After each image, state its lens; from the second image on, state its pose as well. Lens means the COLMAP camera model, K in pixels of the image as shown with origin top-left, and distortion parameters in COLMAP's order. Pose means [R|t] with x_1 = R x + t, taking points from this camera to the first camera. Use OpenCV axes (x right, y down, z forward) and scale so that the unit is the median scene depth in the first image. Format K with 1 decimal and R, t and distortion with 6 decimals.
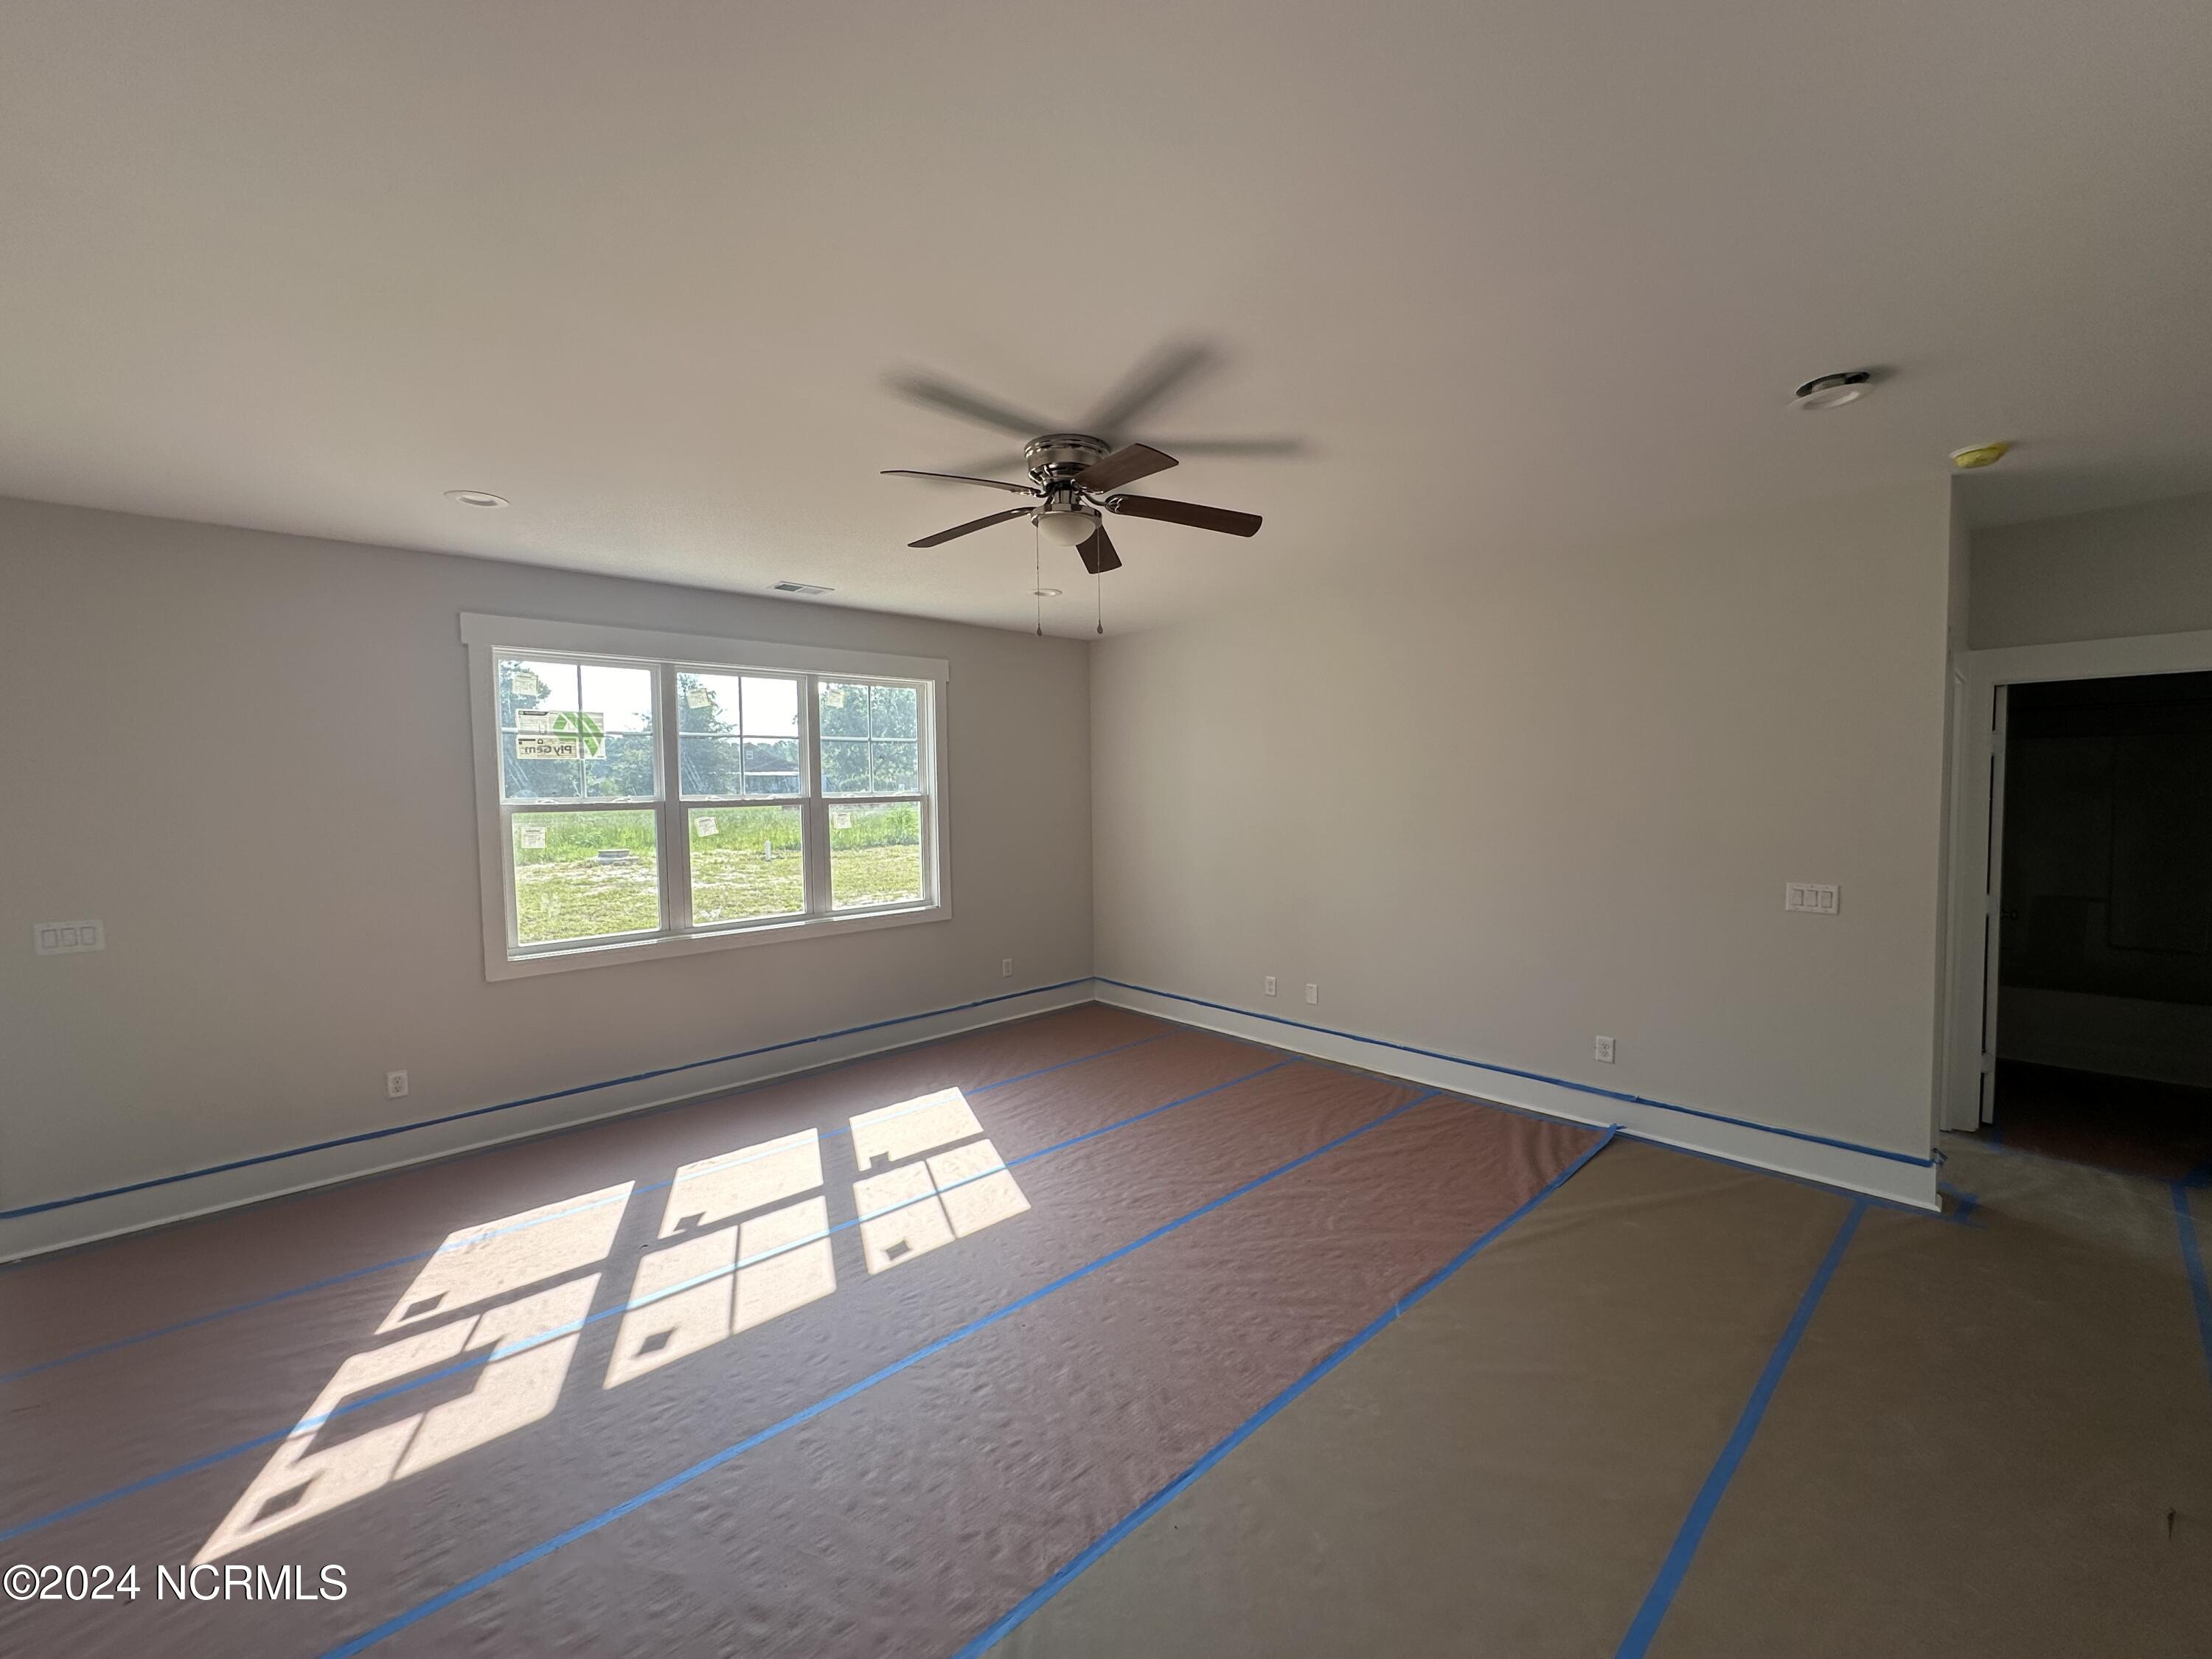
lens RADIAL K [[912.2, 0, 1110.7], [0, 912.2, 832.3], [0, 0, 1]] dist [0.001557, 0.000334]
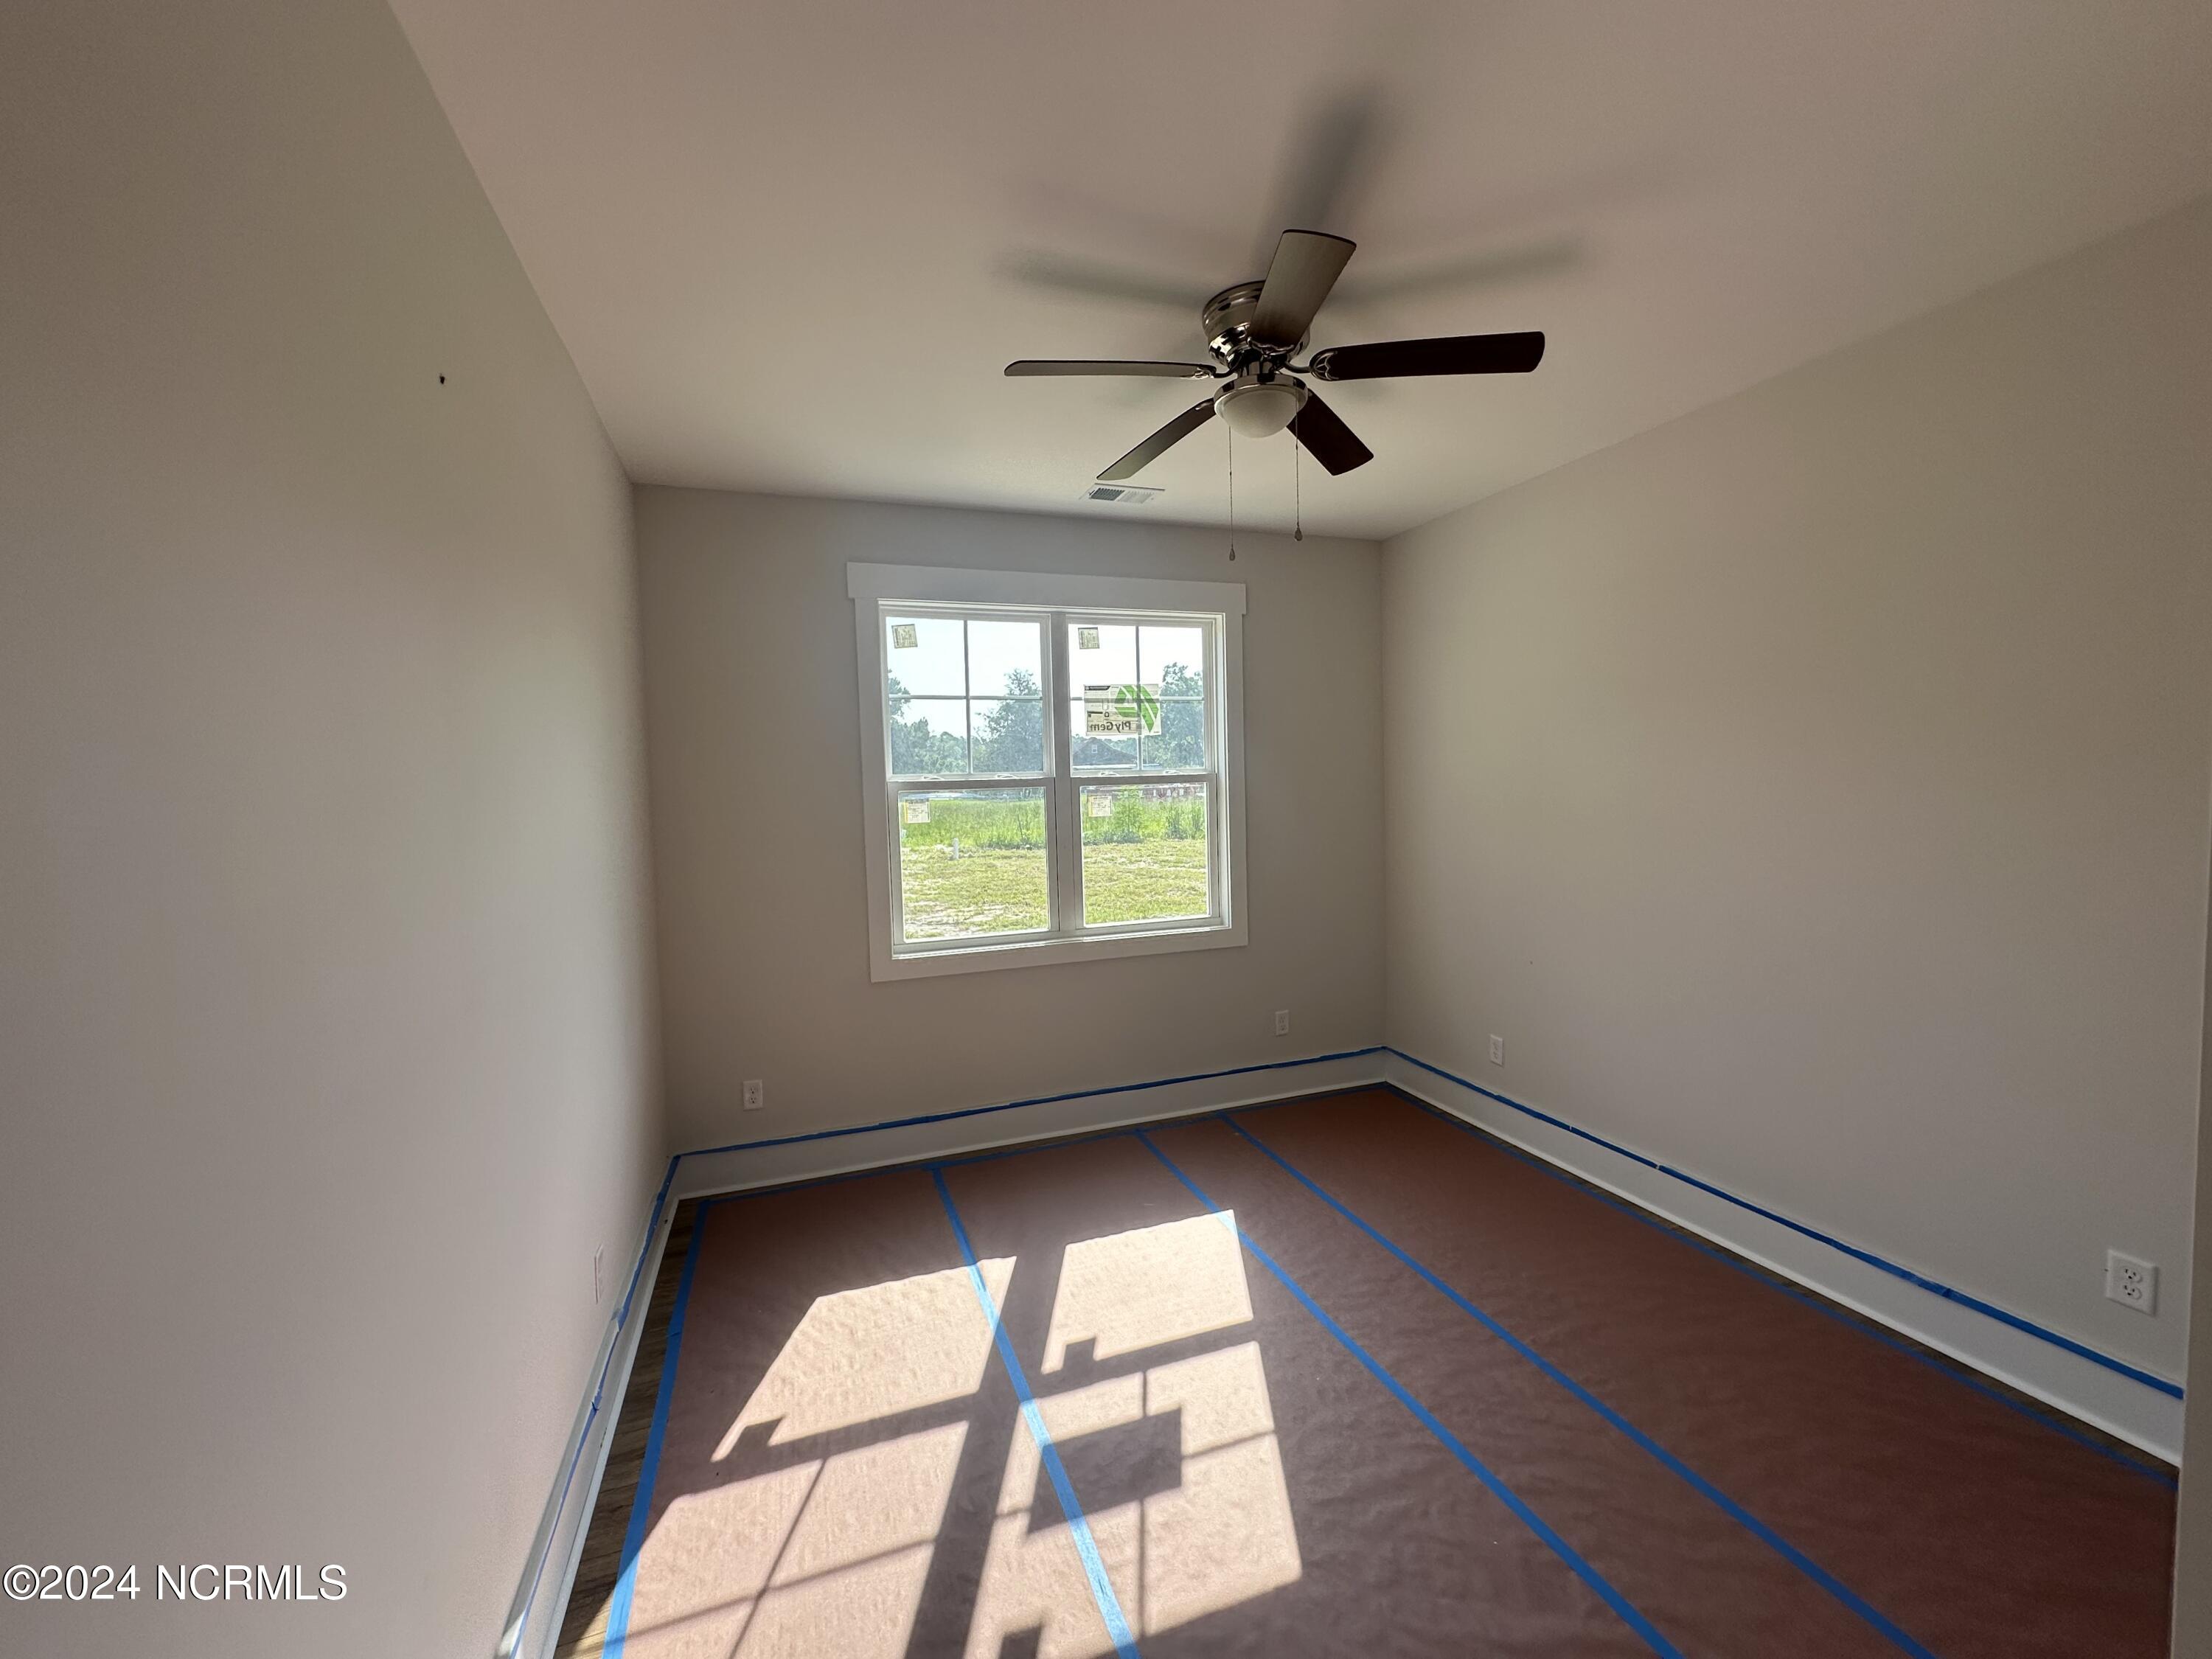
lens RADIAL K [[912.2, 0, 1110.7], [0, 912.2, 832.3], [0, 0, 1]] dist [0.001557, 0.000334]
pose [[0.921771, 0.011334, -0.387569, -0.132872], [-0.005701, 0.999861, 0.015681, 0.004428], [0.387693, -0.012244, 0.921707, 0.283445]]
